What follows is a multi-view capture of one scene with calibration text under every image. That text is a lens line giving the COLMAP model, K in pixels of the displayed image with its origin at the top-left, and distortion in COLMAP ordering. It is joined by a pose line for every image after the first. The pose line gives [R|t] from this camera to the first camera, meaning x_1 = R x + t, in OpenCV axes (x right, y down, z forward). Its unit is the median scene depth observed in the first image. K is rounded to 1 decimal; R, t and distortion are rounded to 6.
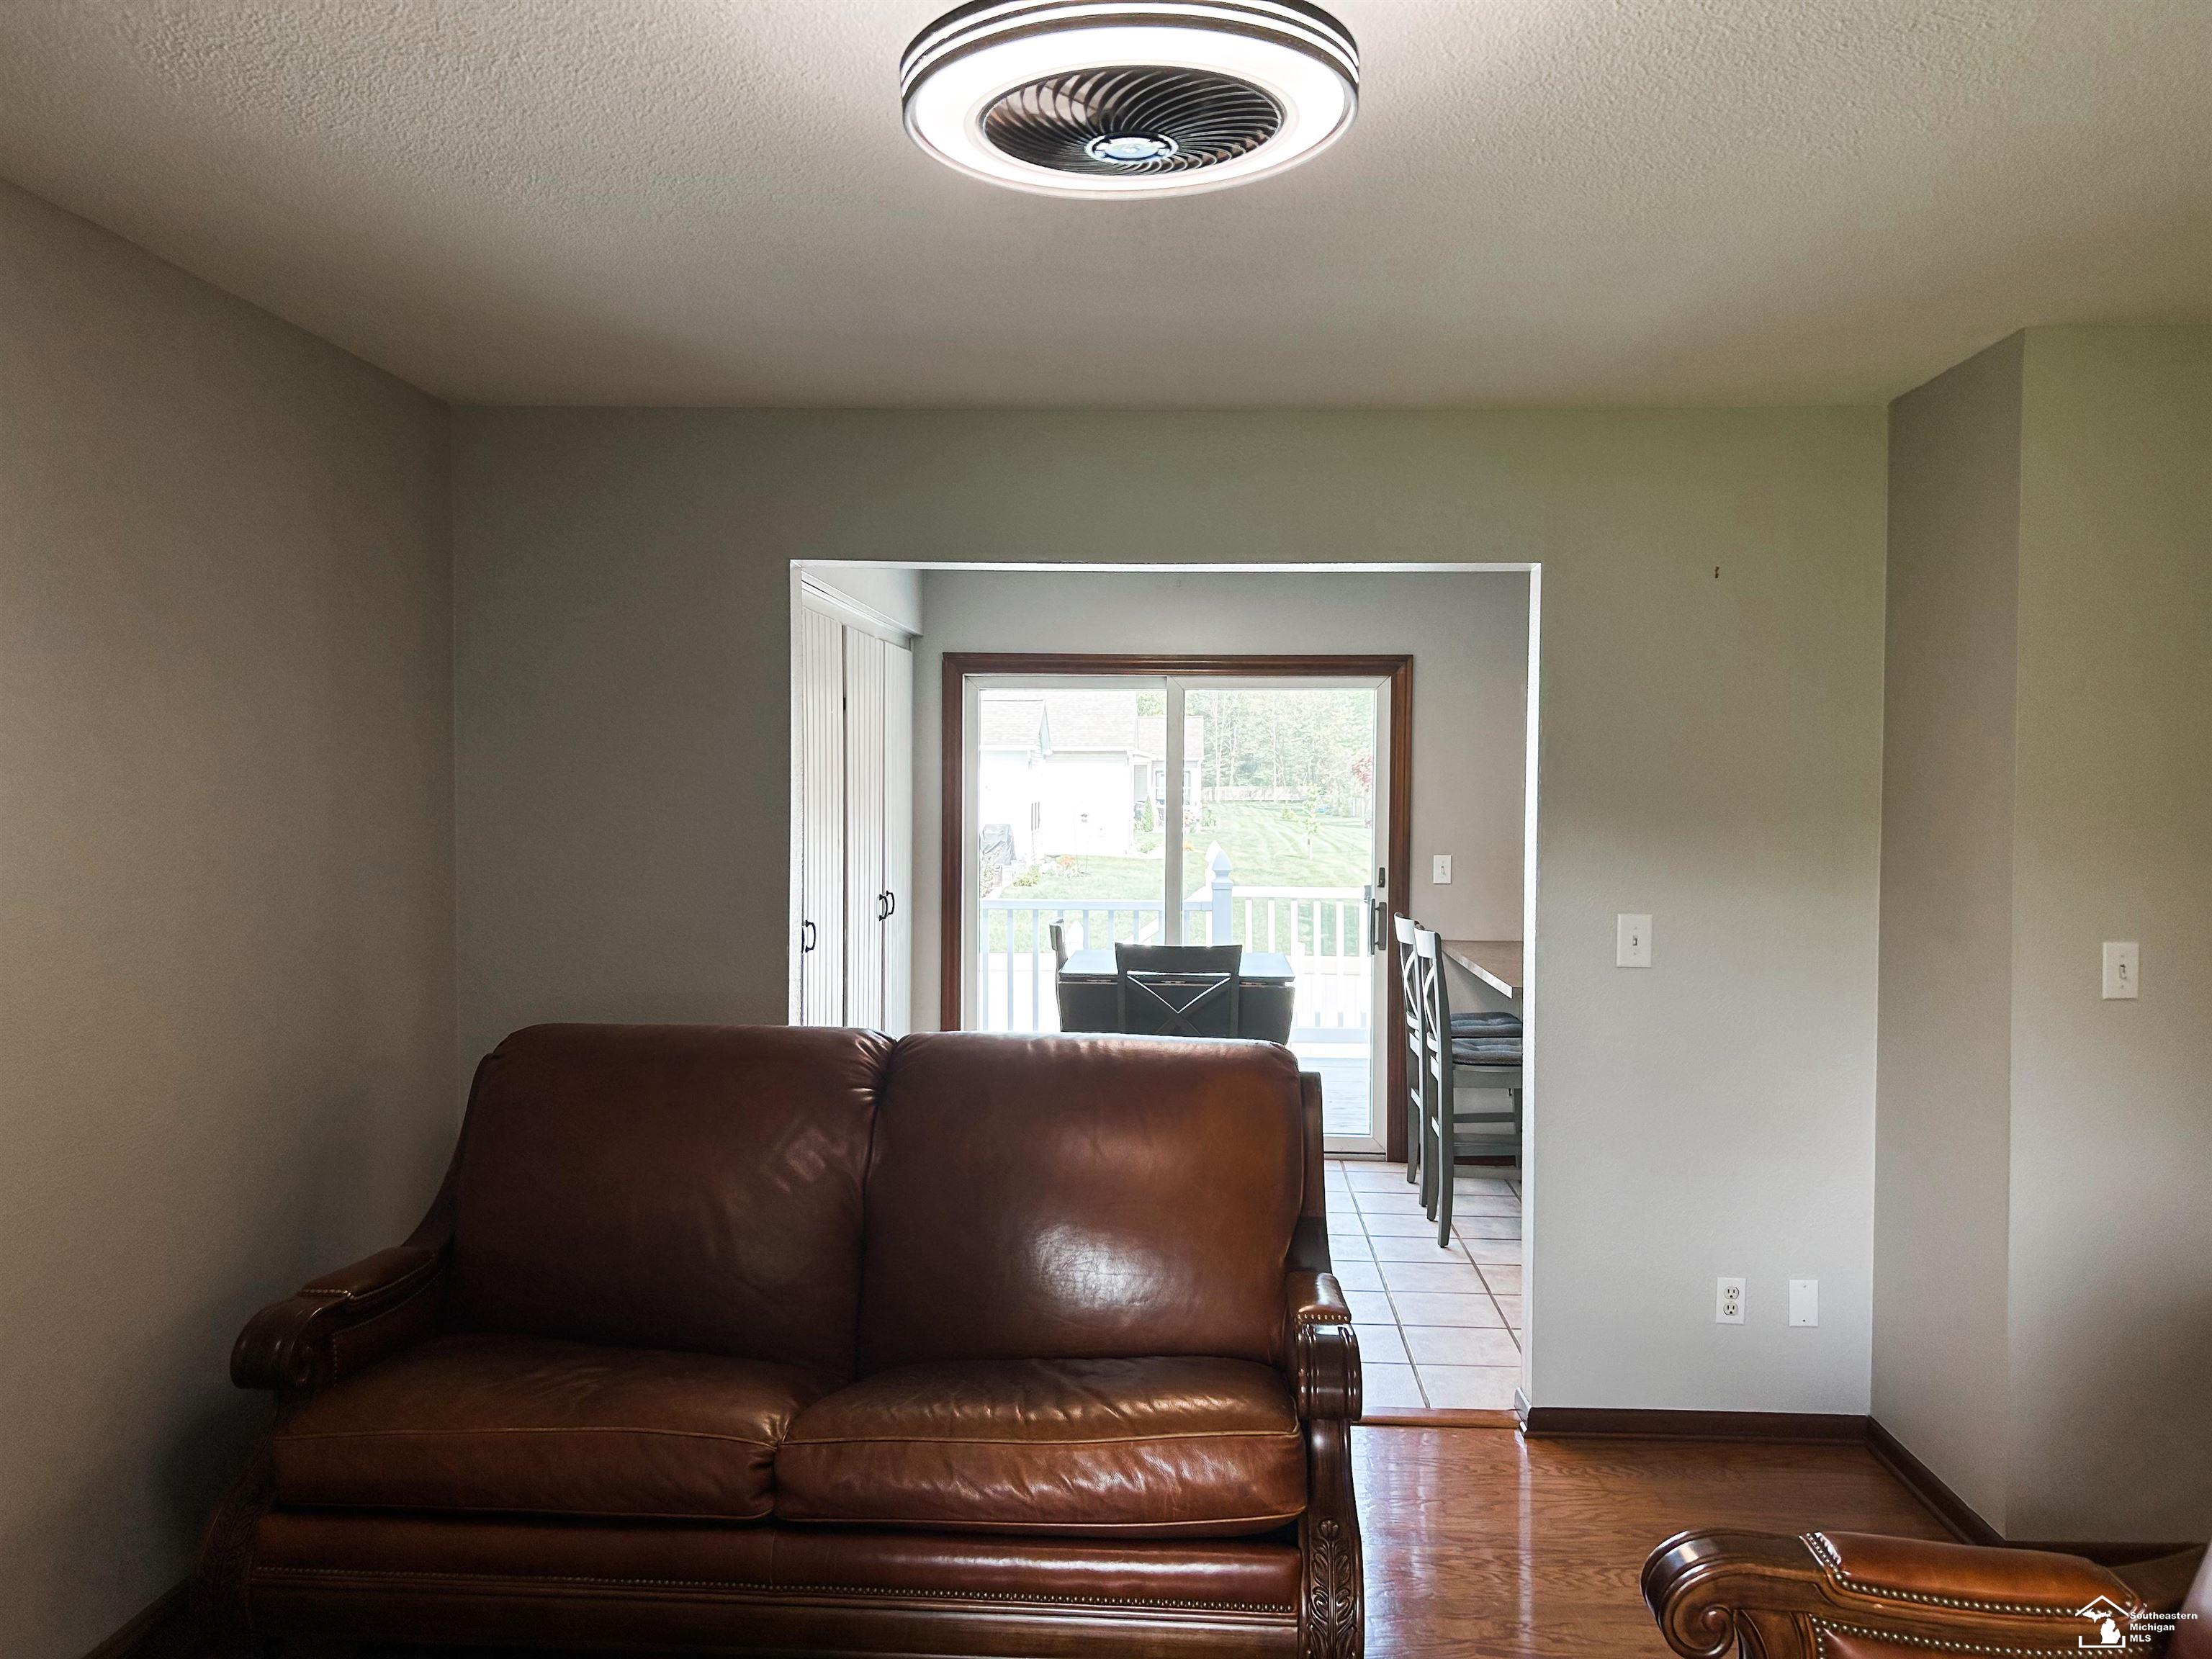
lens RADIAL K [[1667.5, 0, 1101.9], [0, 1667.5, 812.0], [0, 0, 1]] dist [0.074239, -0.095038]
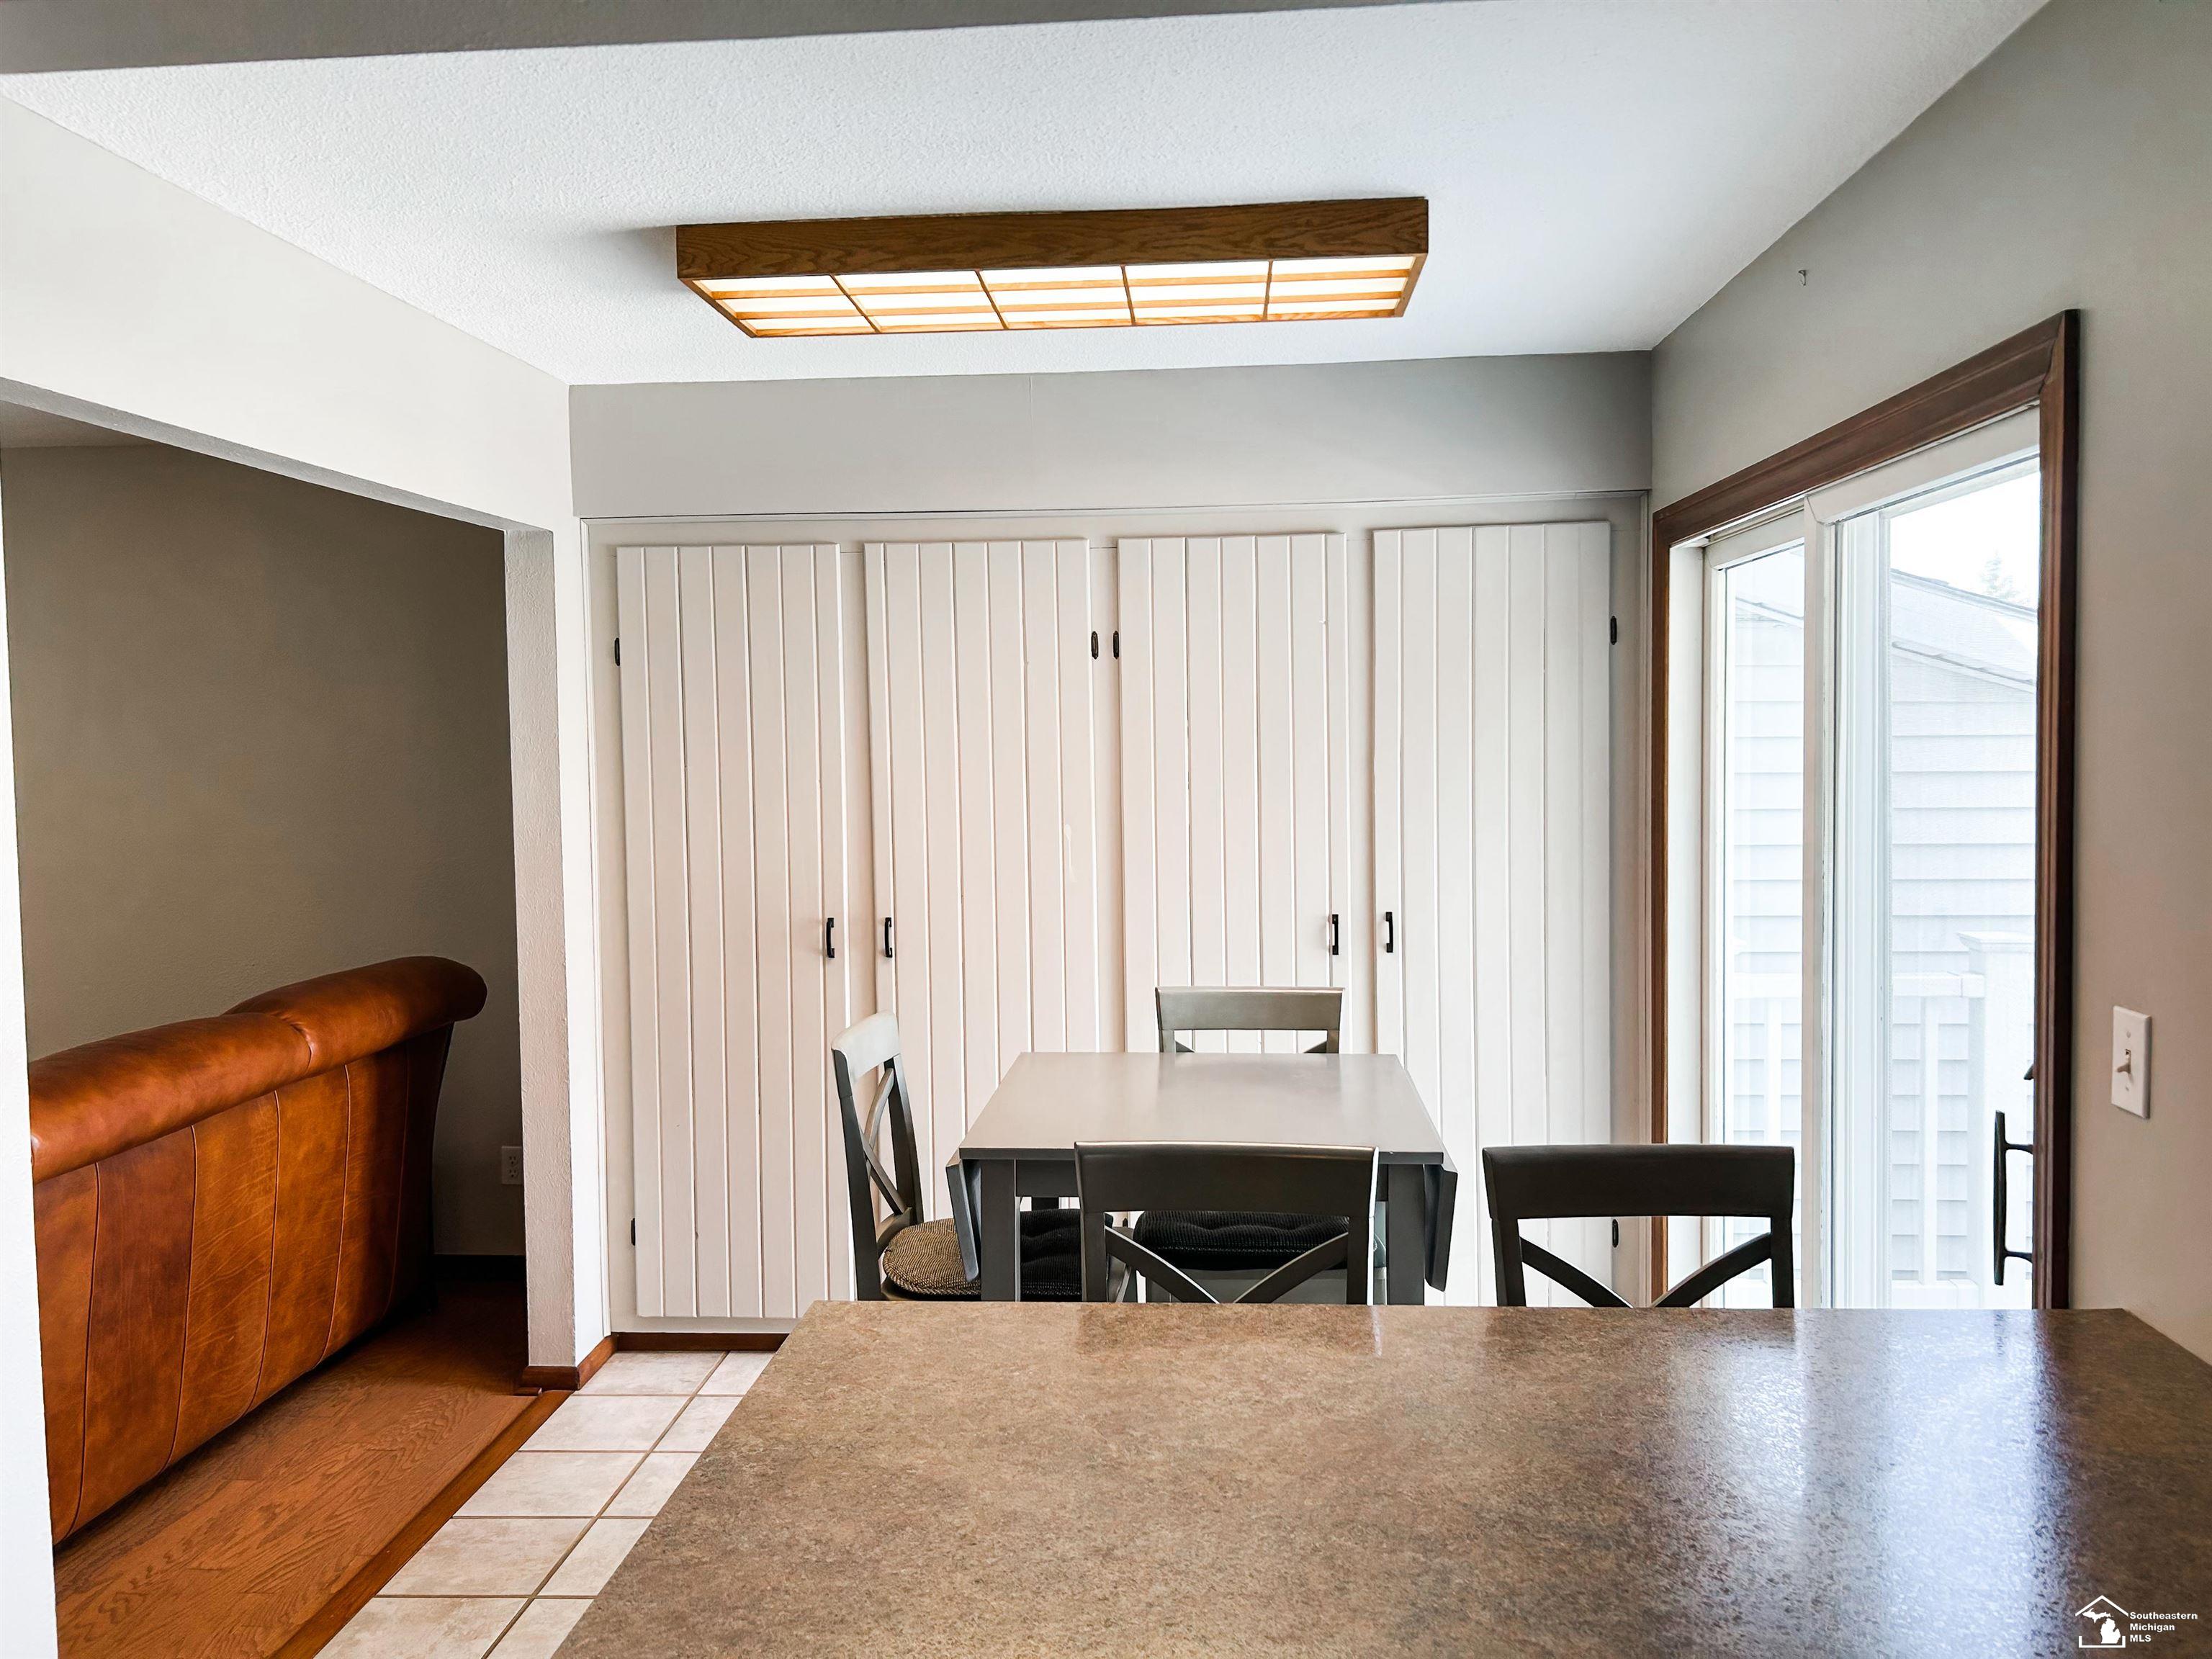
lens RADIAL K [[1667.5, 0, 1101.9], [0, 1667.5, 812.0], [0, 0, 1]] dist [0.074239, -0.095038]
pose [[-0.010724, 0.041728, -0.999071, 0.479700], [-0.003928, 0.999119, 0.041773, -0.018479], [0.999935, 0.004372, -0.010551, 0.822816]]
